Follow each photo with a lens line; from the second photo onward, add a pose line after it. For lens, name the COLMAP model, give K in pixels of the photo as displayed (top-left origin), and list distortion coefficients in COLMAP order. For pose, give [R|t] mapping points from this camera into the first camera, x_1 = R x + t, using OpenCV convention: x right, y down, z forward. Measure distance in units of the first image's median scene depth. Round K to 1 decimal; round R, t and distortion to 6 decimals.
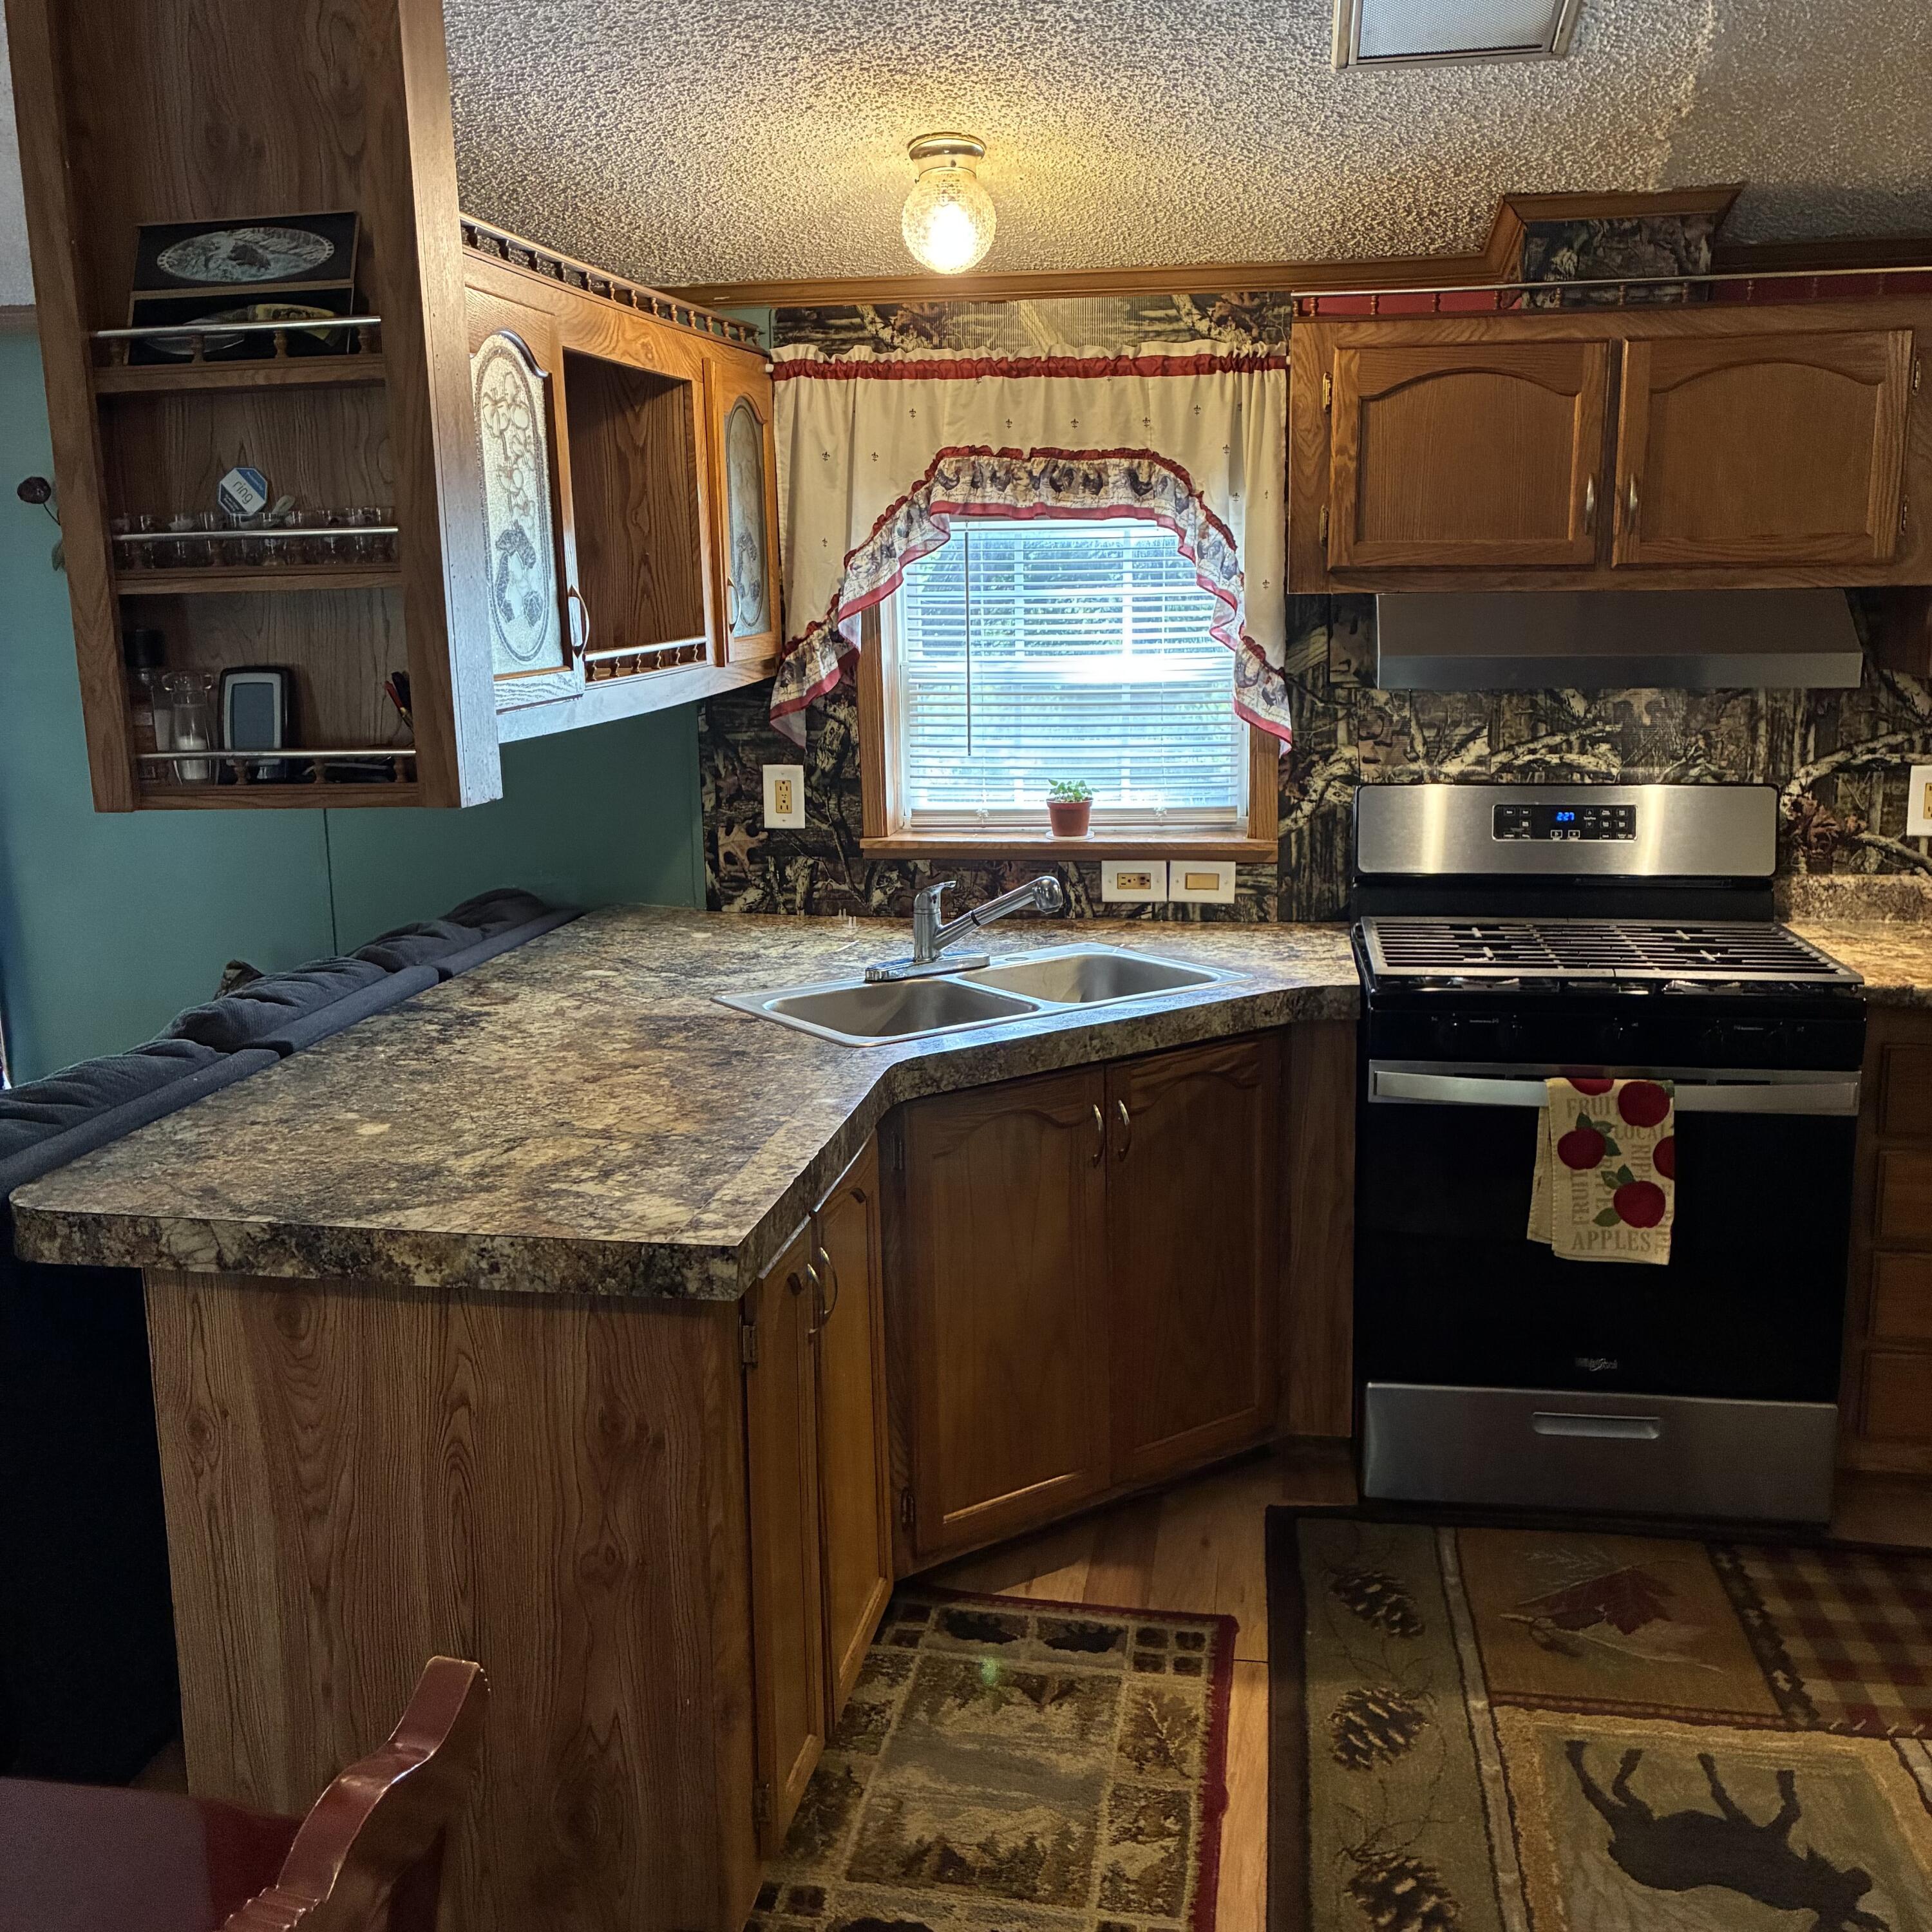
lens RADIAL K [[1890.9, 0, 971.0], [0, 1890.9, 967.5], [0, 0, 1]] dist [-0.002276, 0.094131]
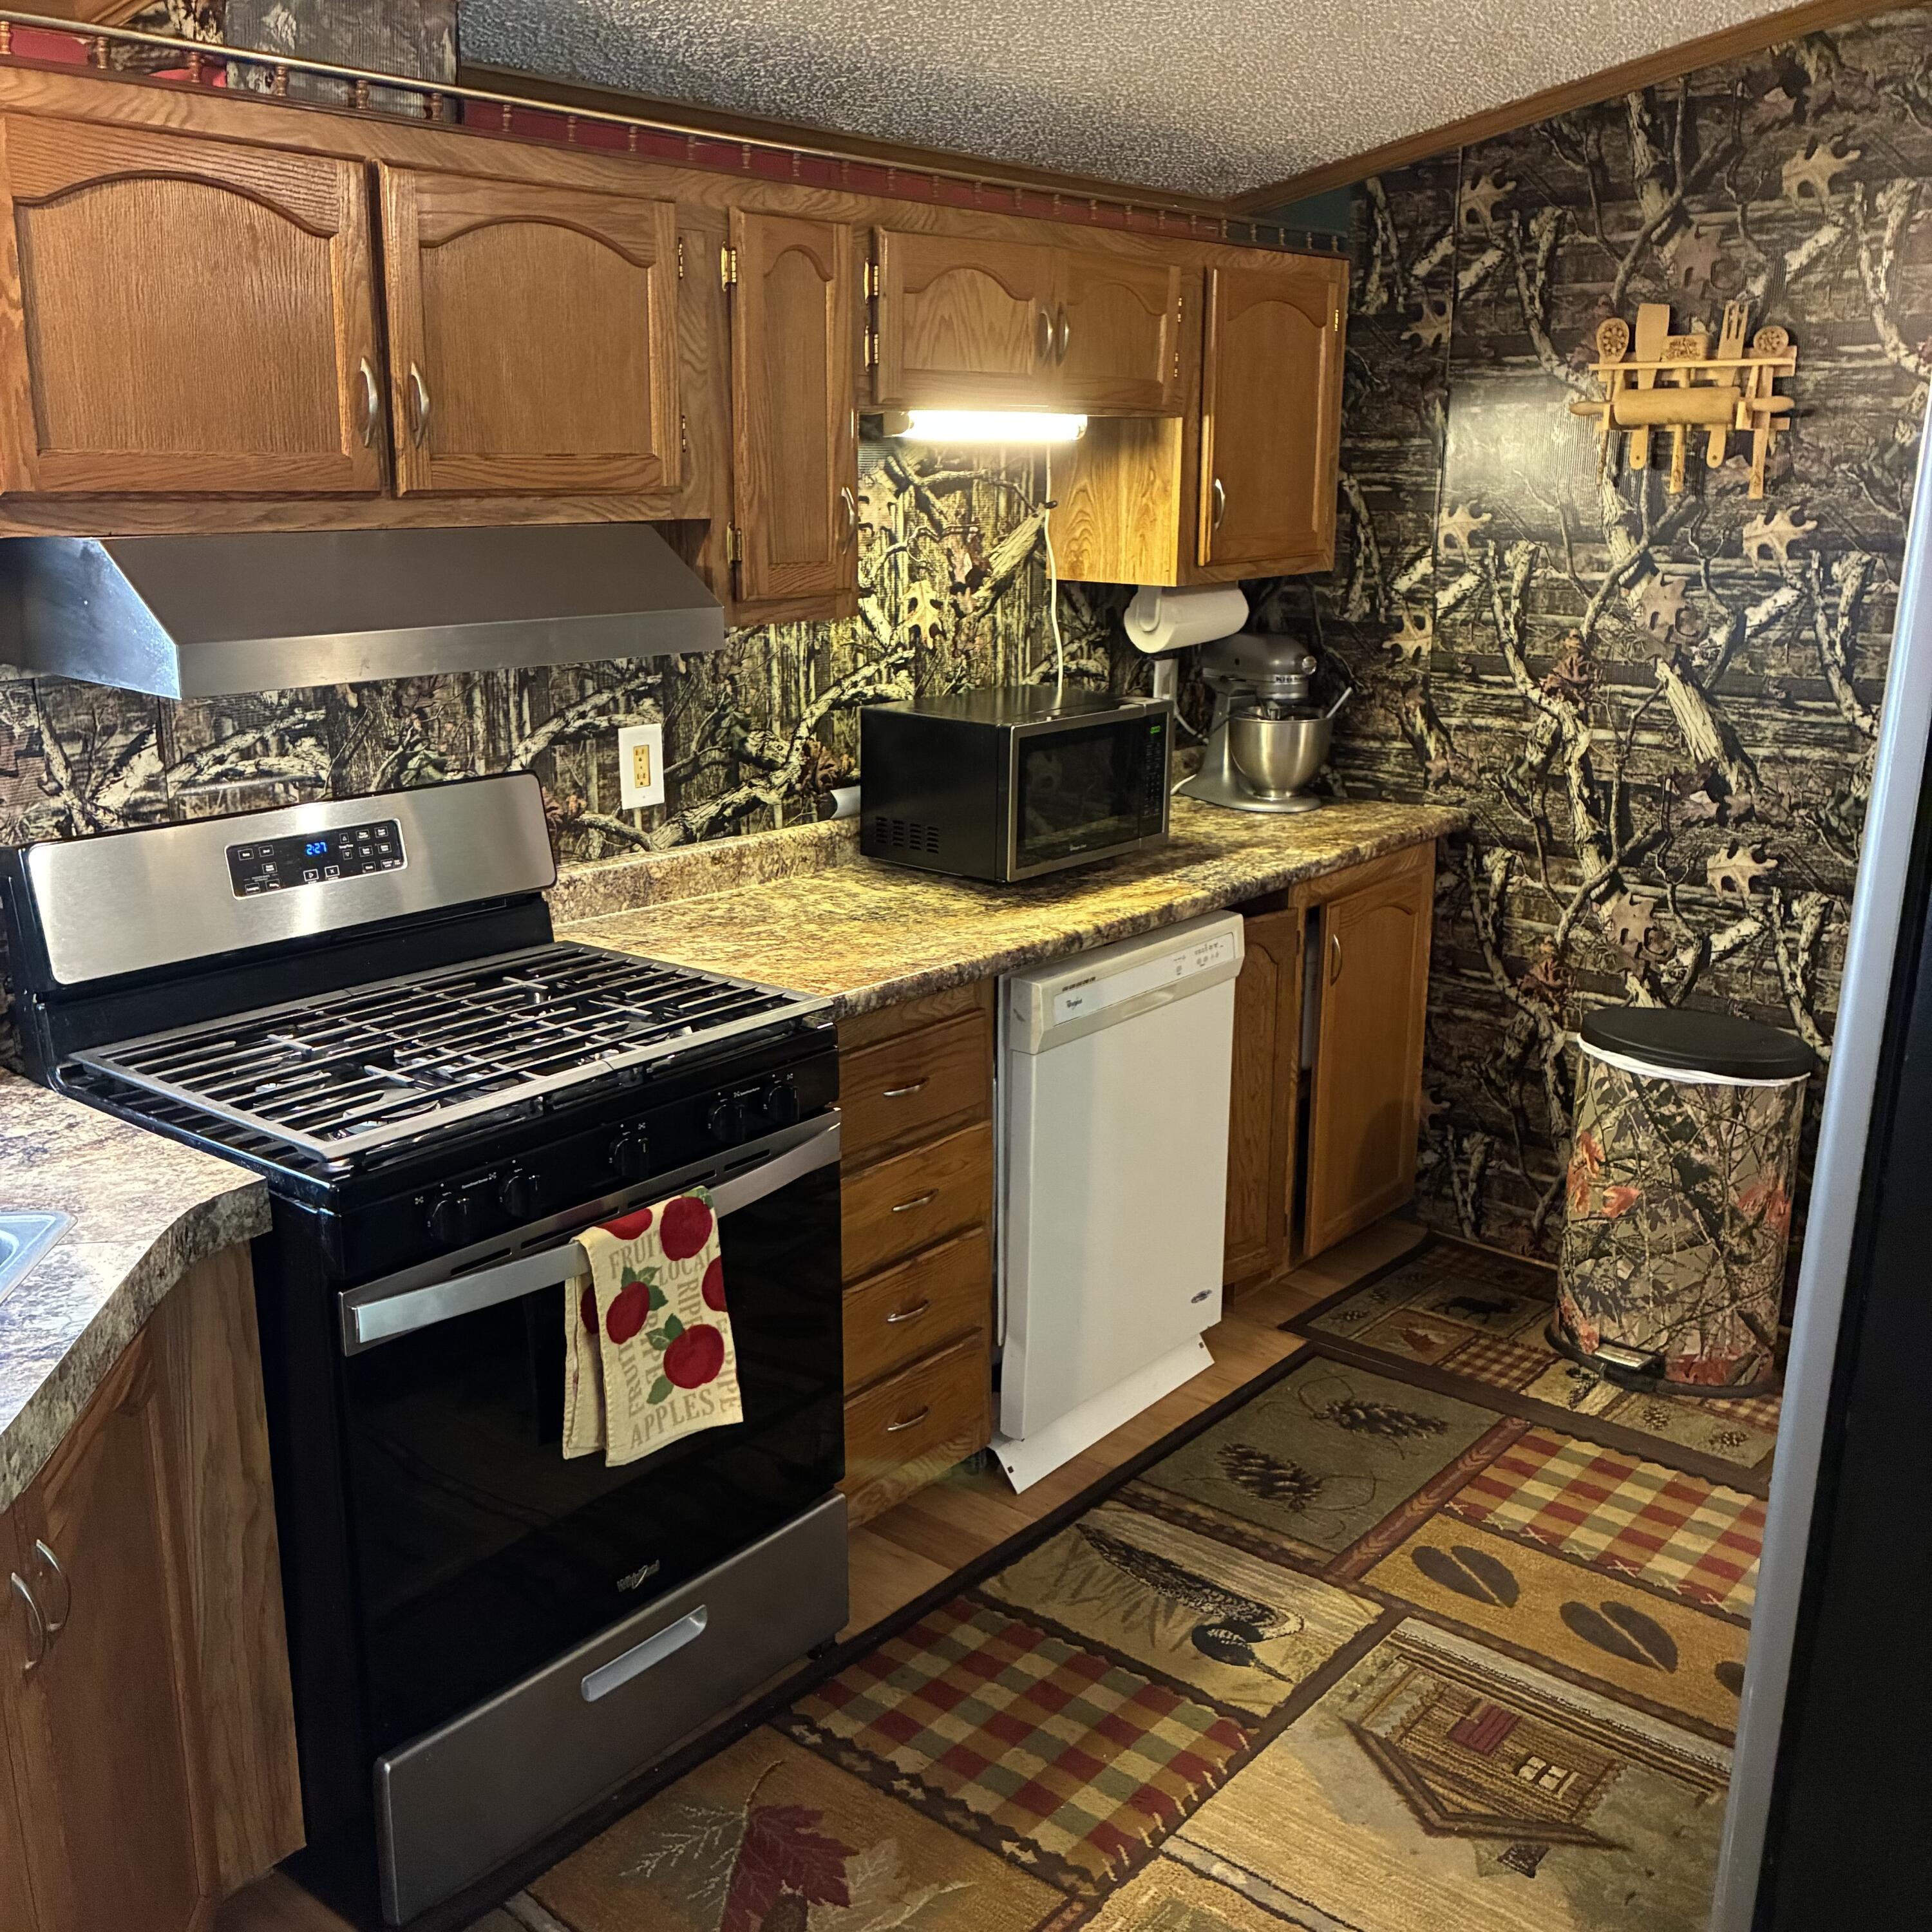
lens RADIAL K [[1953.0, 0, 959.3], [0, 1953.0, 963.3], [0, 0, 1]] dist [0.038567, -0.039431]
pose [[0.527984, -0.201068, 0.825109, -0.166686], [0.163595, 0.977452, 0.133508, -0.094942], [-0.833349, 0.064493, 0.548972, 0.398309]]
